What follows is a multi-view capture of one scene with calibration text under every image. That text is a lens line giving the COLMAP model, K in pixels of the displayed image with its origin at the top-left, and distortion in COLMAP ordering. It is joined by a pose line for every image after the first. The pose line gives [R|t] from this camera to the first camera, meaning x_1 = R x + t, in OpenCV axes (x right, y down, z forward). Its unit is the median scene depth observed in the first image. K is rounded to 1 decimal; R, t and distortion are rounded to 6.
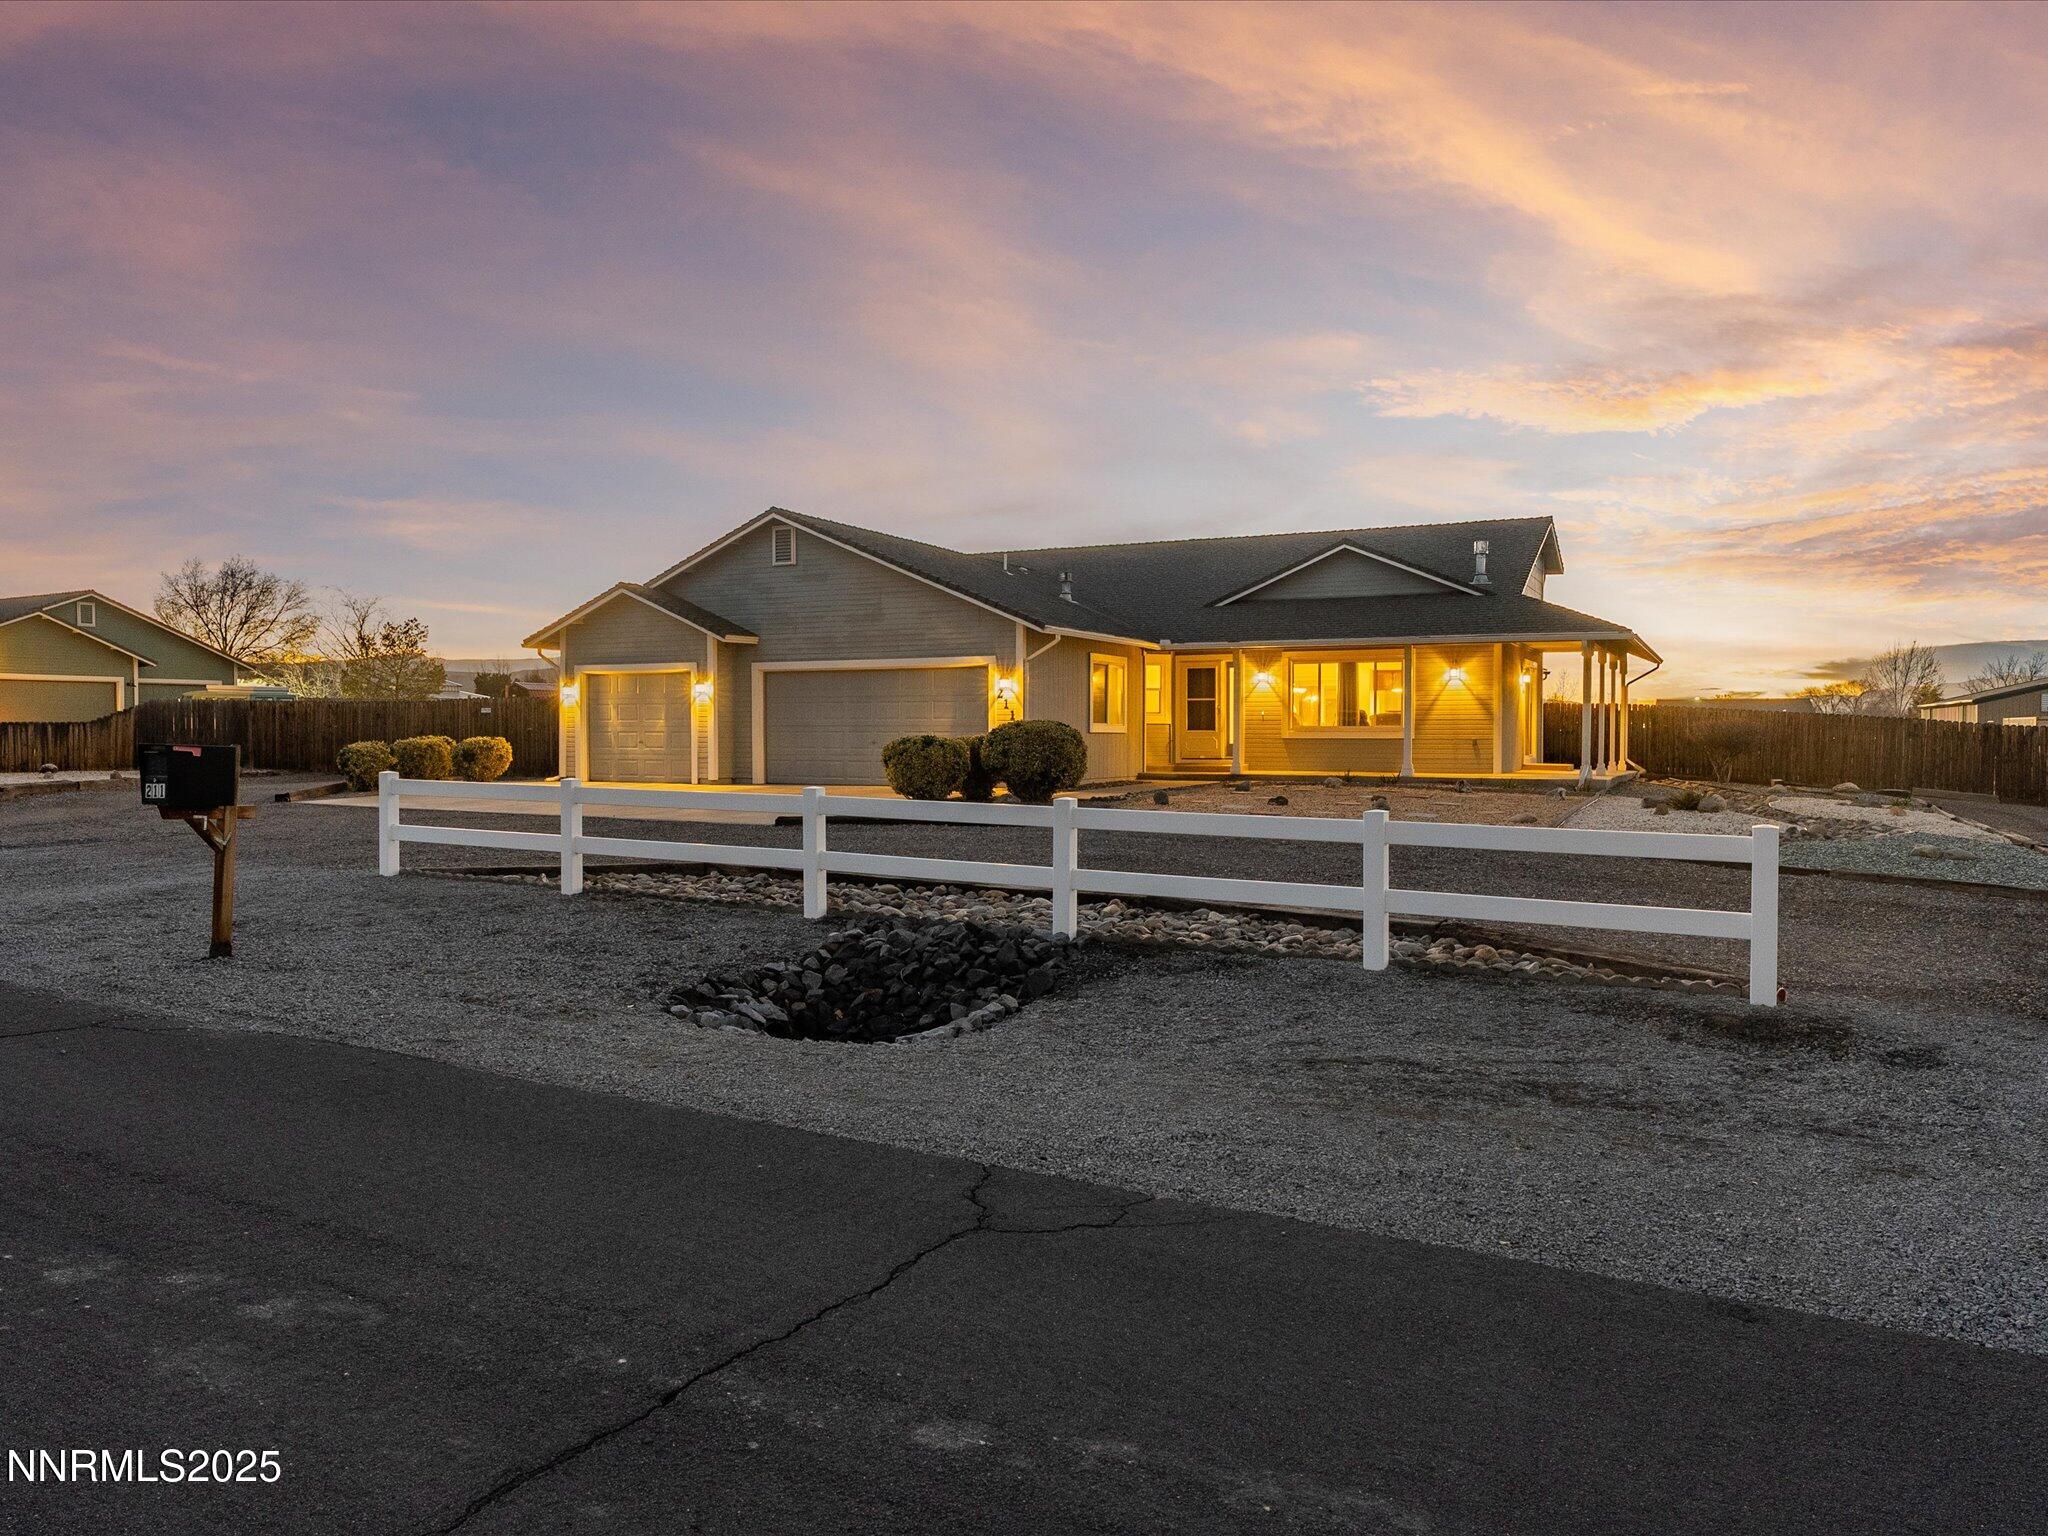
lens RADIAL K [[1459.4, 0, 1024.0], [0, 1459.4, 768.0], [0, 0, 1]] dist [0.003498, 0.000785]
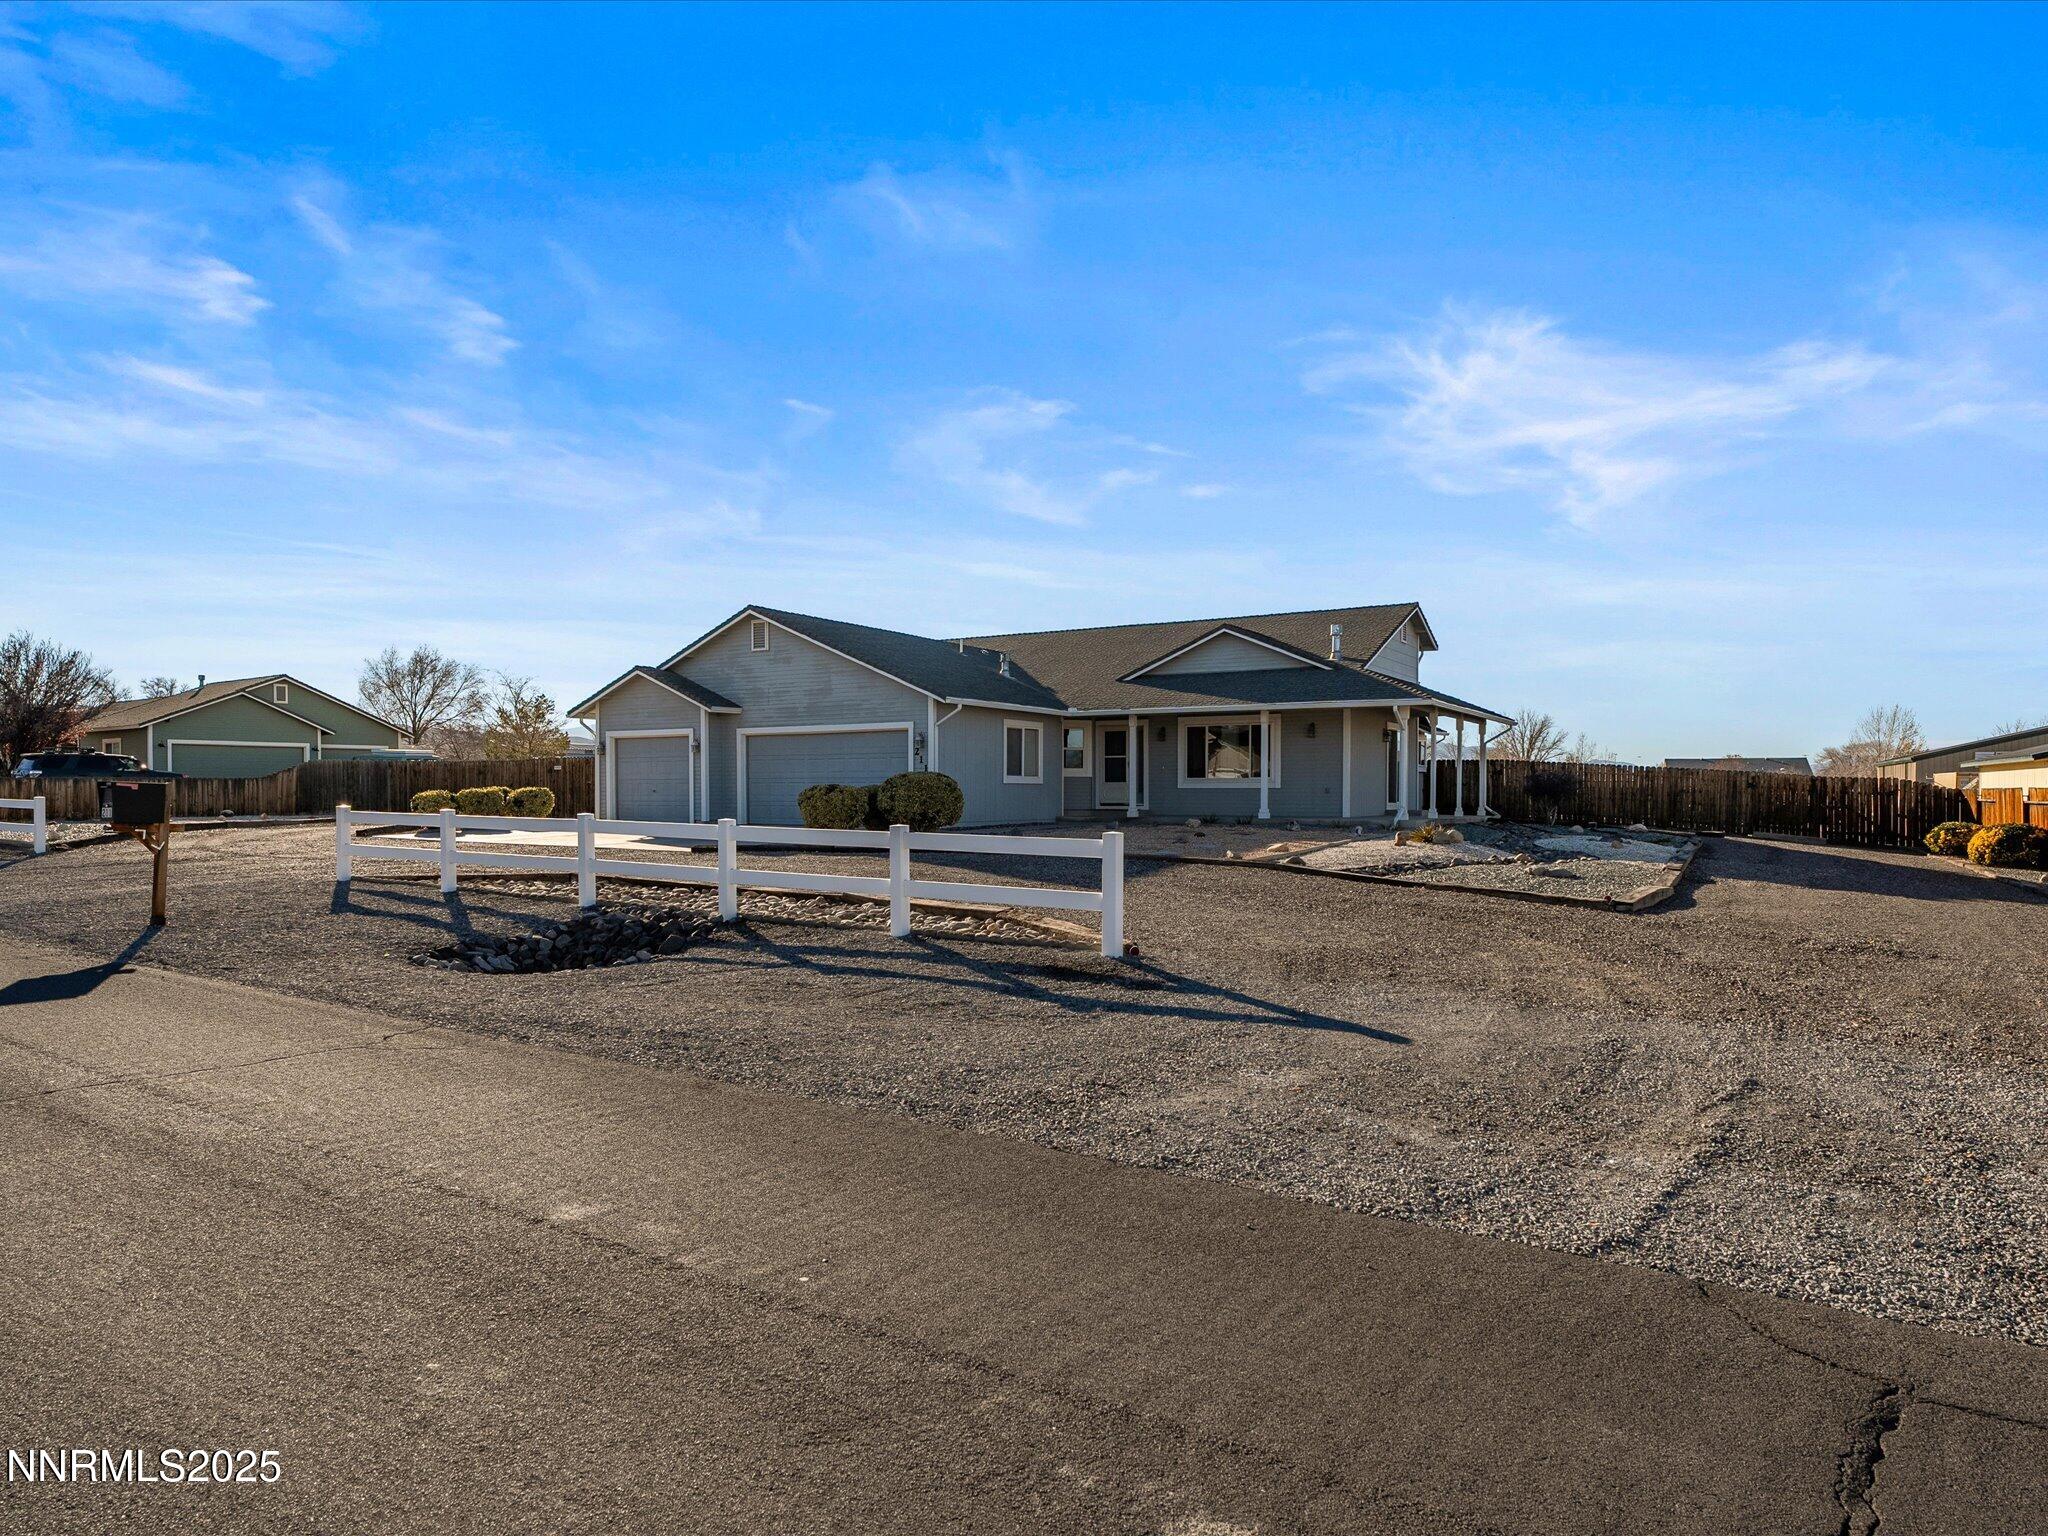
lens RADIAL K [[1277.0, 0, 1021.5], [0, 1277.0, 809.4], [0, 0, 1]] dist [0.002772, 0.000749]
pose [[0.996079, 0.000228, -0.088463, 0.151759], [-0.001091, 0.999952, -0.009710, 0.008265], [0.088456, 0.009768, 0.996032, -0.074583]]
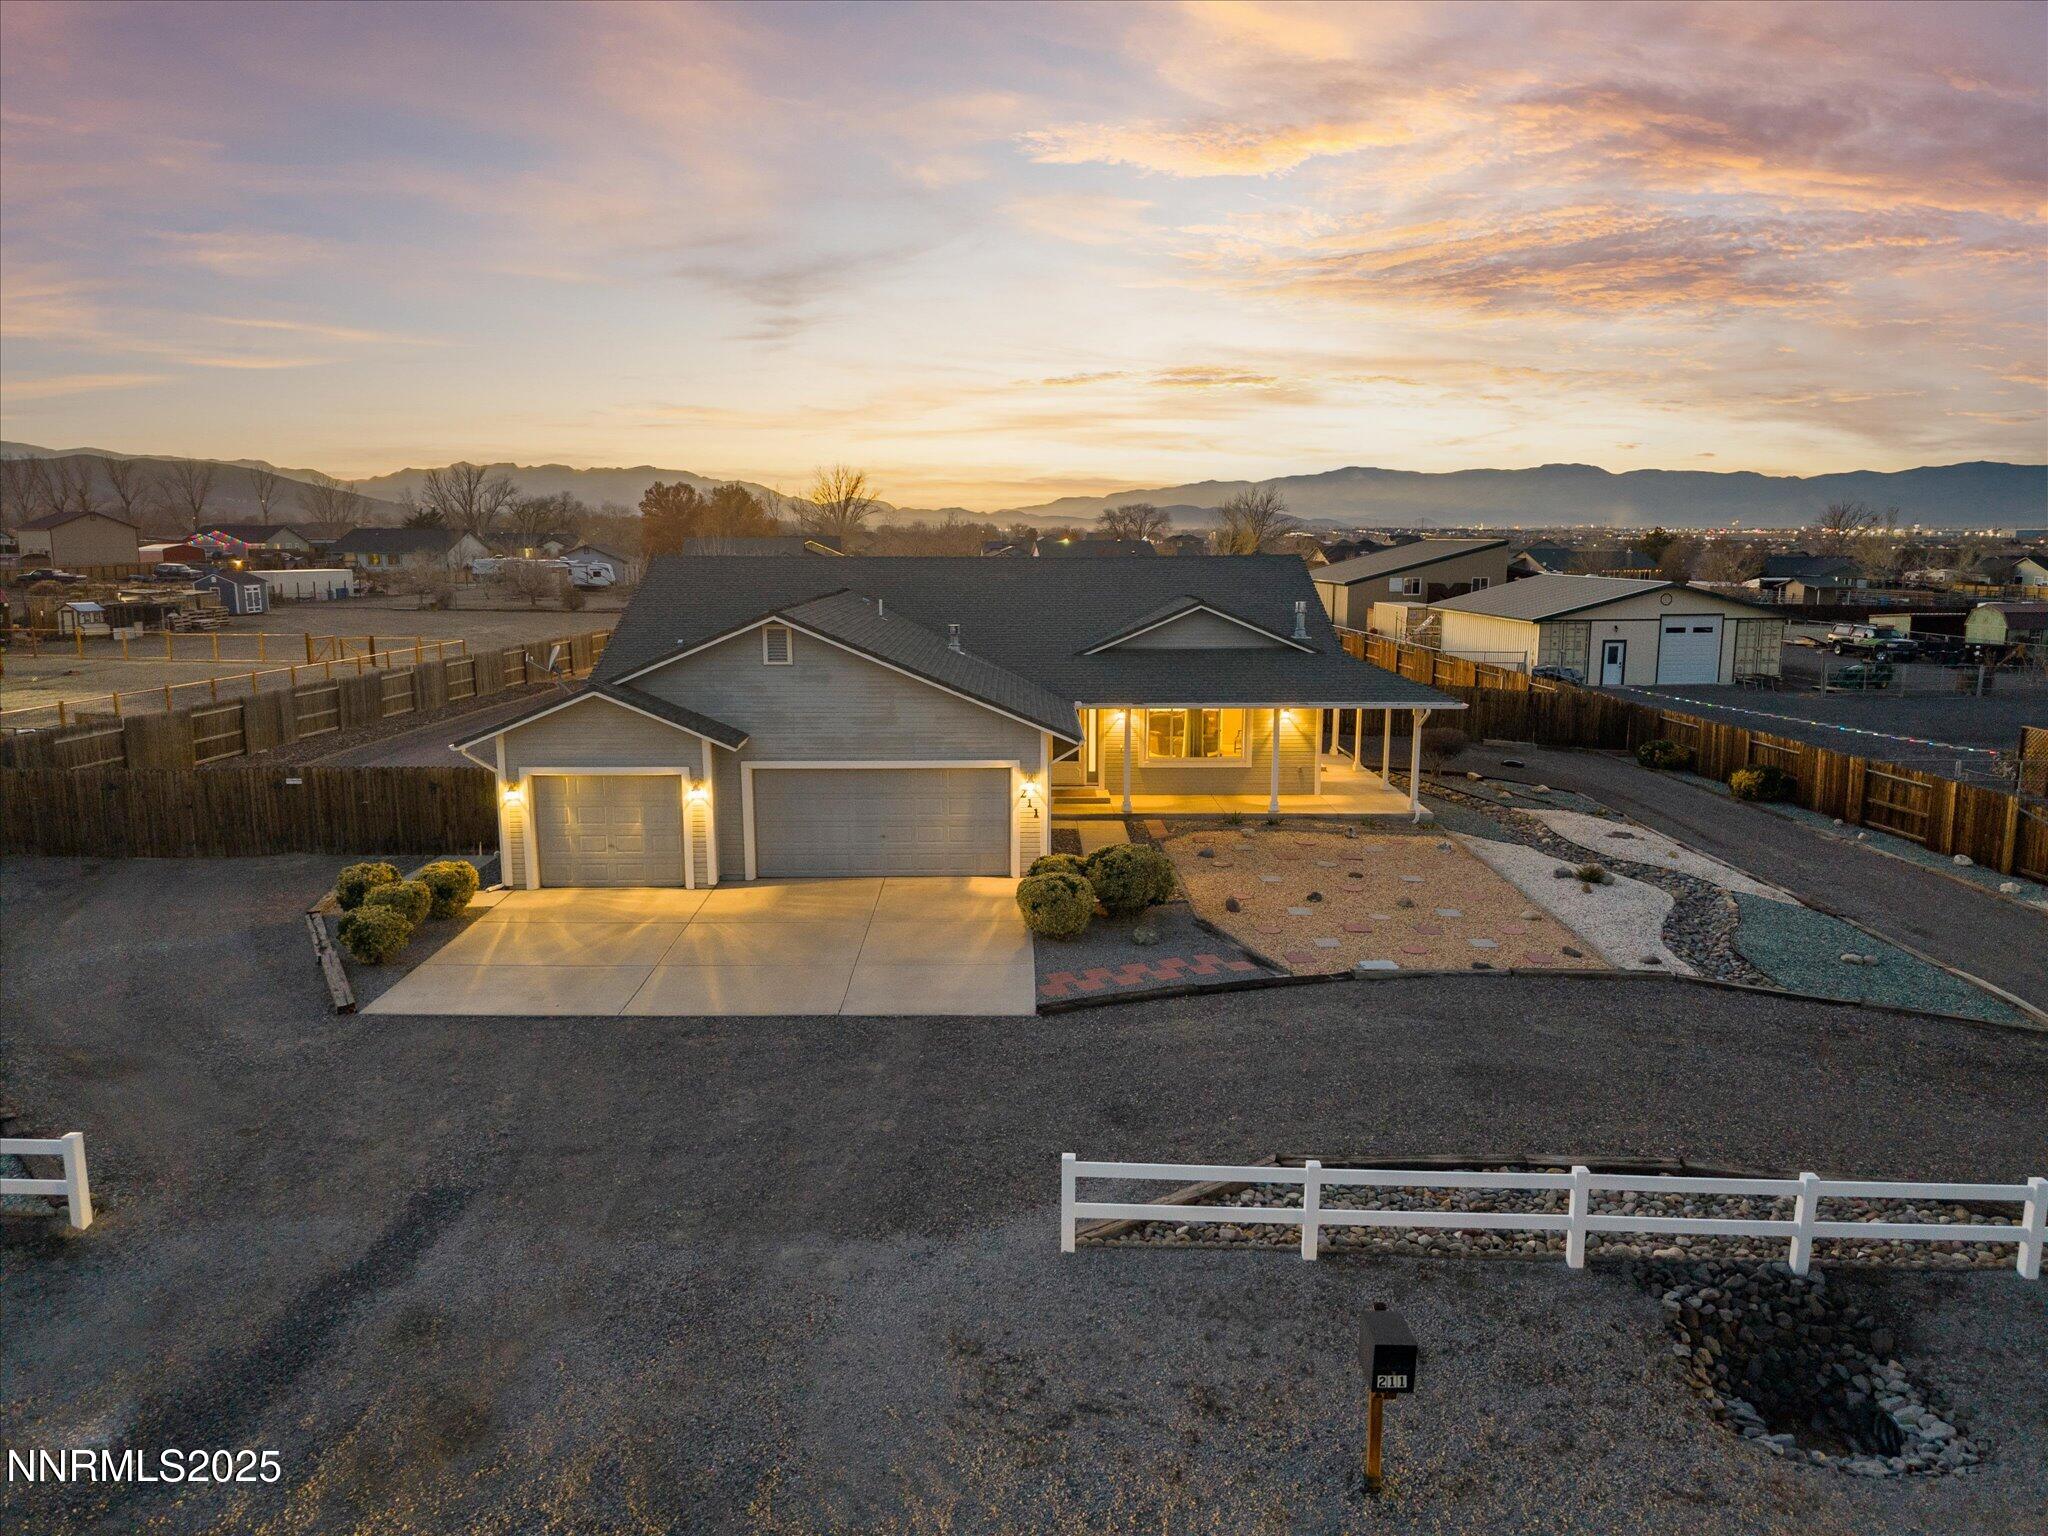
lens RADIAL K [[1385.9, 0, 1027.6], [0, 1385.9, 751.5], [0, 0, 1]] dist [0.065534, -0.086826]
pose [[0.889243, -0.076046, 0.451070, -0.424938], [0.012156, 0.989665, 0.142883, -0.204461], [-0.457274, -0.121575, 0.880977, 0.081871]]
